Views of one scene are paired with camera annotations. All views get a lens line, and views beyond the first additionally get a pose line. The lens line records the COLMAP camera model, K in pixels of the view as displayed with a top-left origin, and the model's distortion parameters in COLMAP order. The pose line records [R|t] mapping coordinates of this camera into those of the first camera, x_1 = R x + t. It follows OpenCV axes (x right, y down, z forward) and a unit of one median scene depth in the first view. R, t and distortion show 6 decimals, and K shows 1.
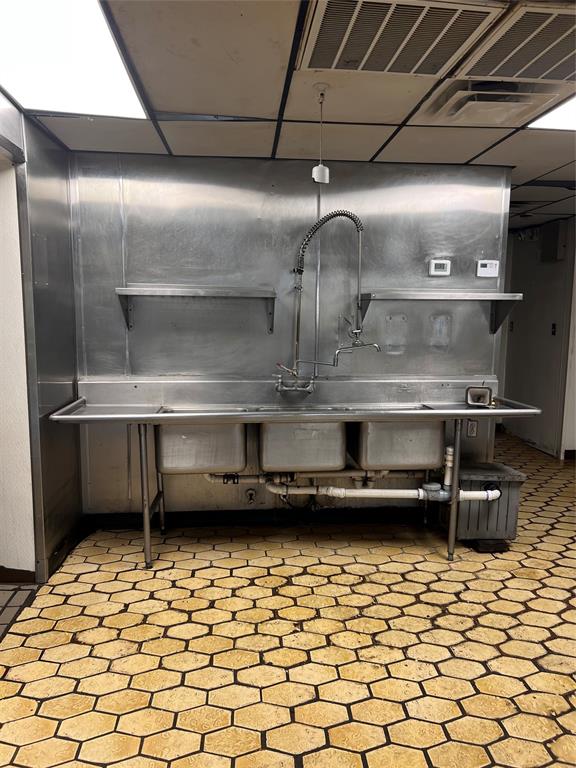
lens RADIAL K [[577.1, 0, 288.1], [0, 577.1, 390.8], [0, 0, 1]] dist [0.052202, -0.062066]
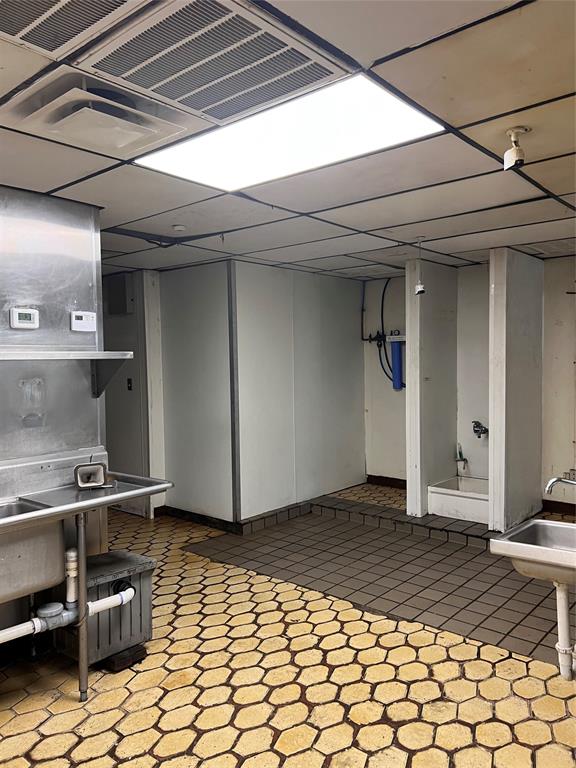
lens RADIAL K [[577.1, 0, 292.1], [0, 577.1, 388.7], [0, 0, 1]] dist [0.052202, -0.062066]
pose [[0.715012, -0.054922, 0.696952, -0.035111], [0.116174, 0.992383, -0.040982, -0.049409], [-0.689392, 0.110270, 0.715946, 0.223605]]
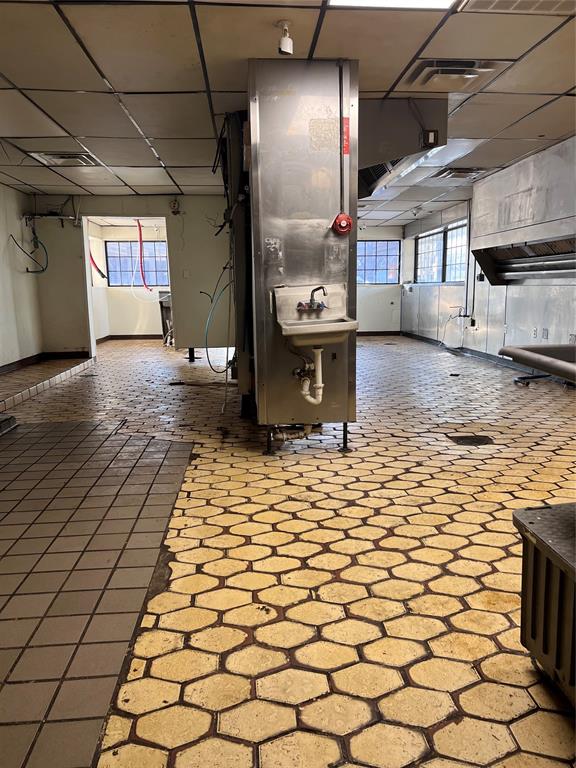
lens RADIAL K [[577.1, 0, 291.1], [0, 577.1, 387.5], [0, 0, 1]] dist [0.052202, -0.062066]
pose [[-0.999976, 0.004512, 0.005227, 0.601120], [0.005894, 0.952121, 0.305665, -0.090280], [-0.003597, 0.305688, -0.952125, 1.452893]]
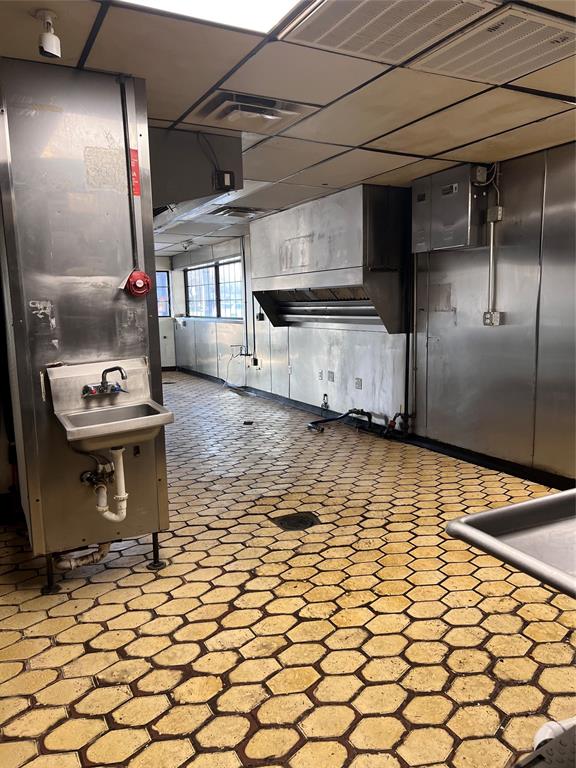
lens RADIAL K [[577.1, 0, 294.3], [0, 577.1, 388.1], [0, 0, 1]] dist [0.052202, -0.062066]
pose [[-0.918543, 0.064629, -0.390003, 0.637146], [-0.044449, 0.963405, 0.264339, -0.133848], [0.392815, 0.260142, -0.882056, 1.212849]]
